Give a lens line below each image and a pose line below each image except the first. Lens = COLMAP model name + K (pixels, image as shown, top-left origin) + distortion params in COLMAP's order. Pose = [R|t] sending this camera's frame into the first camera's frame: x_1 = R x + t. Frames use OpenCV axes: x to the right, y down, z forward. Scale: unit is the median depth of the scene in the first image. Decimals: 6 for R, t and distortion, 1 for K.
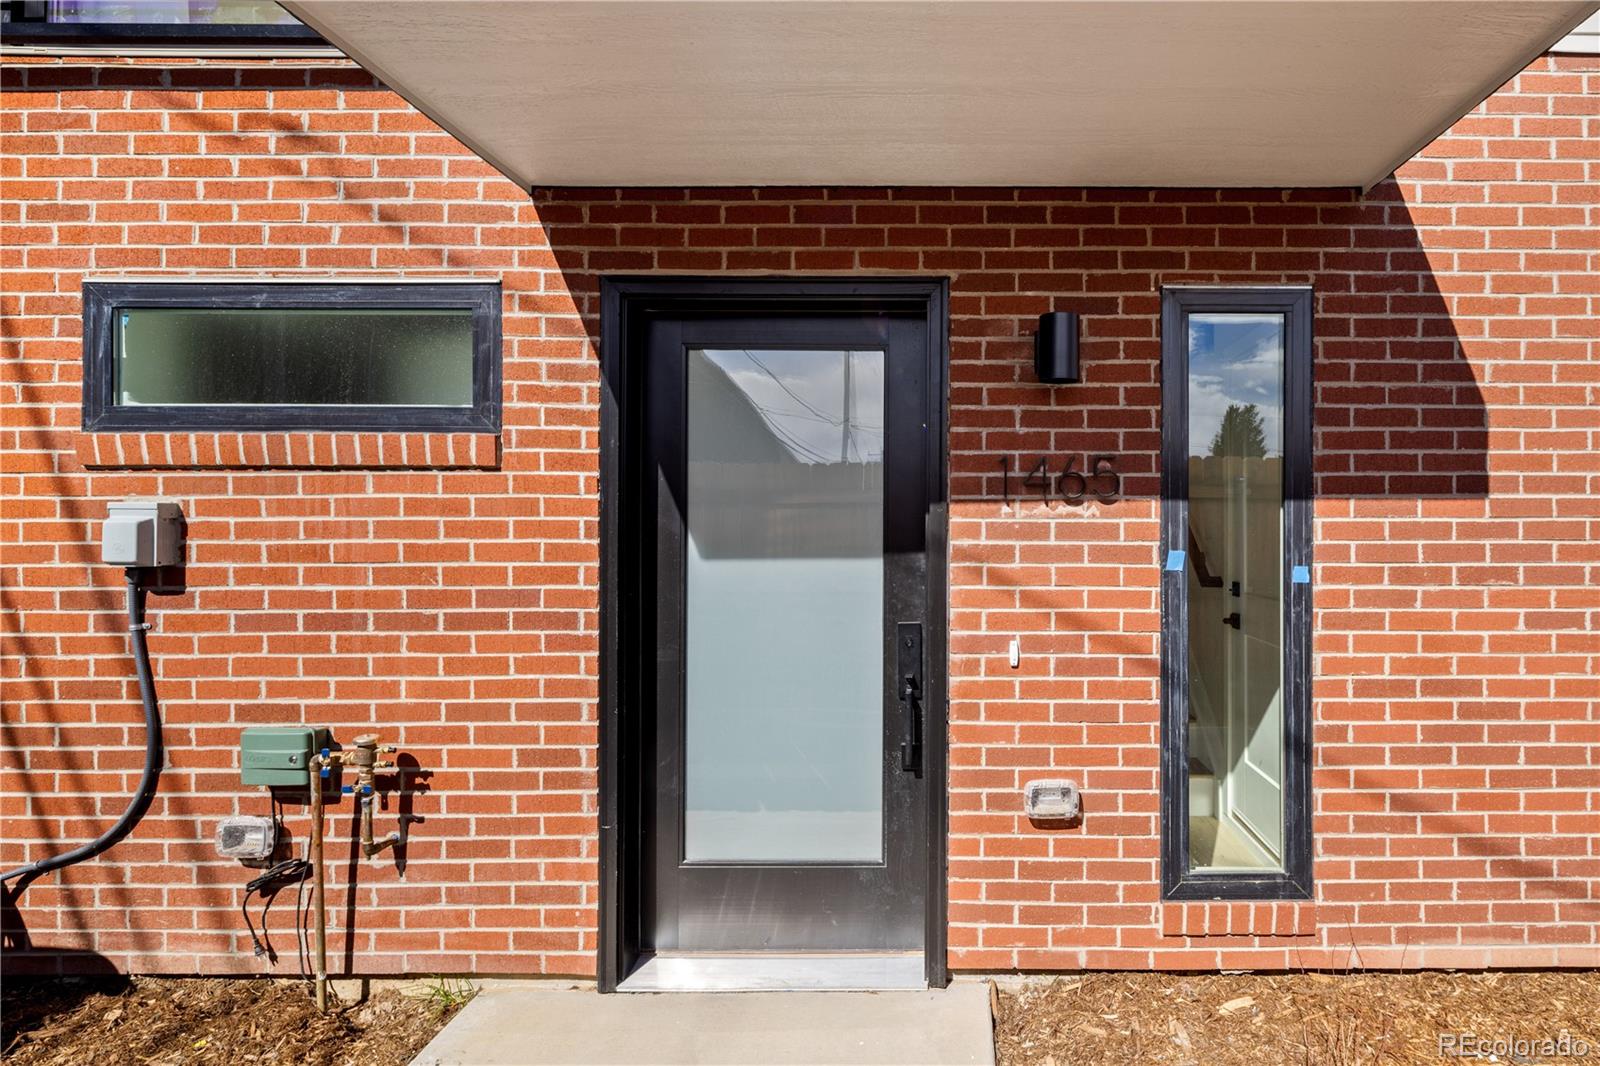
lens RADIAL K [[778.2, 0, 800.1], [0, 778.2, 522.2], [0, 0, 1]] dist [-0.003408, -0.000038]
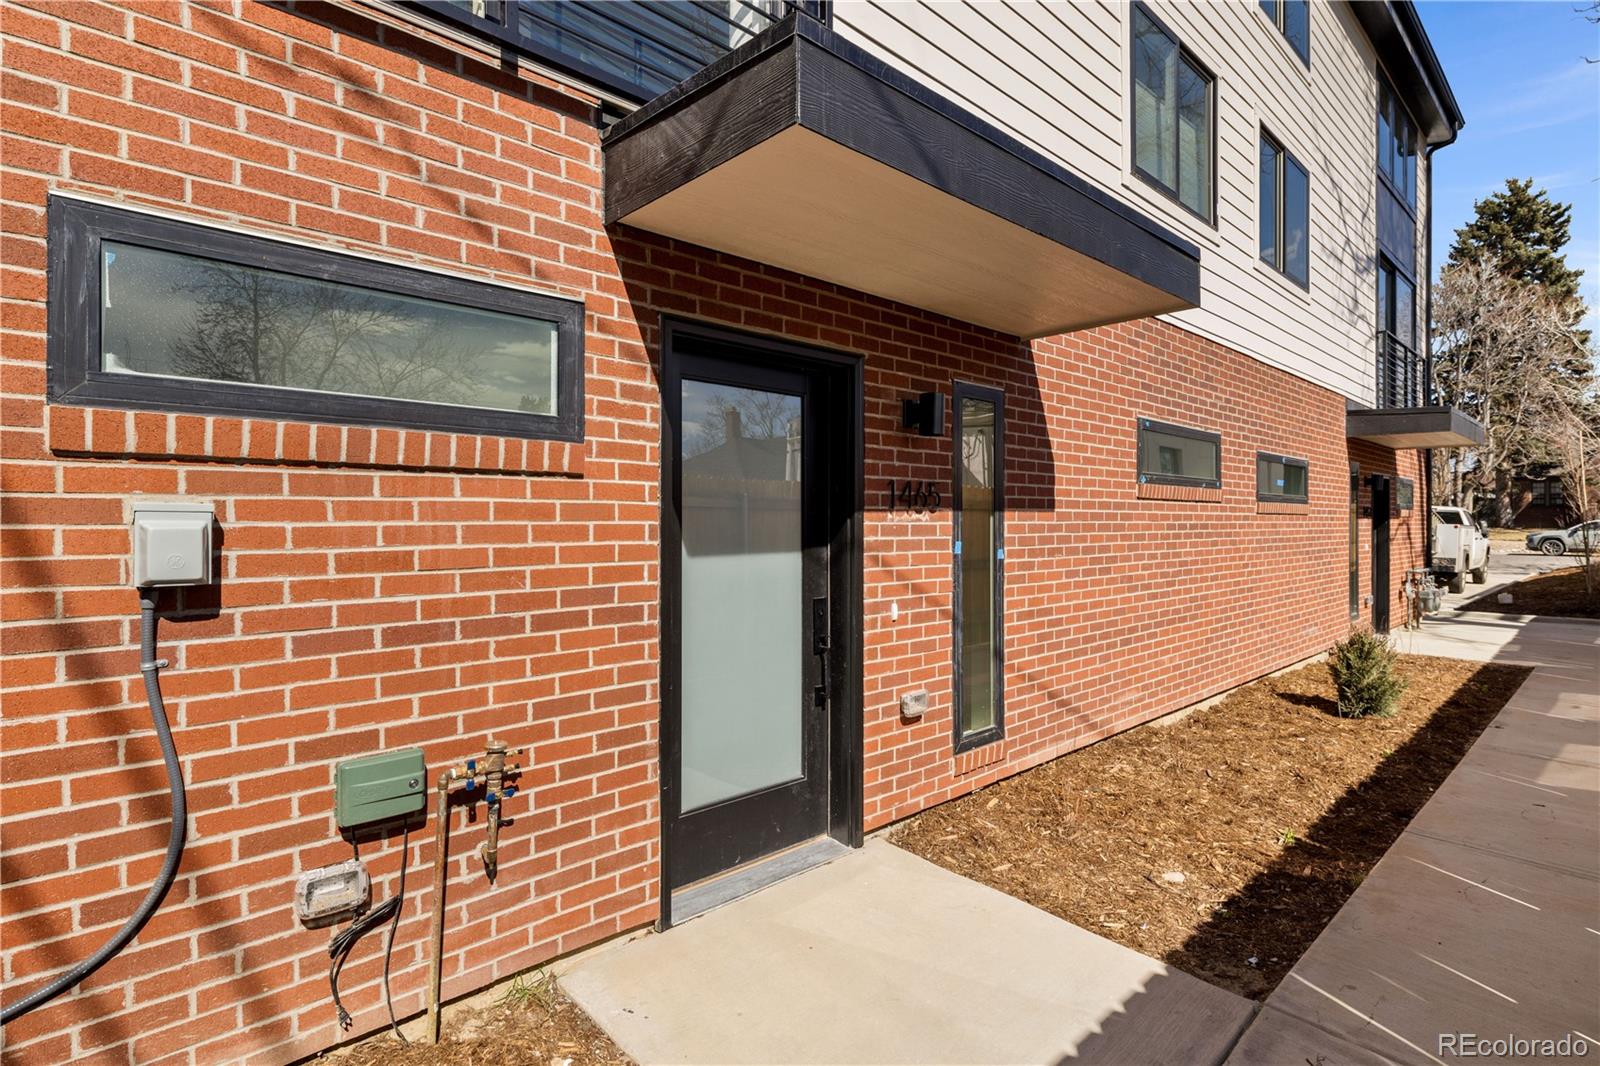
lens RADIAL K [[778.2, 0, 804.4], [0, 778.2, 531.0], [0, 0, 1]] dist [-0.003408, -0.000038]
pose [[0.741102, -0.009008, 0.671332, -0.875882], [0.004261, 0.999953, 0.008713, -0.001401], [-0.671379, -0.003597, 0.741105, 0.000068]]
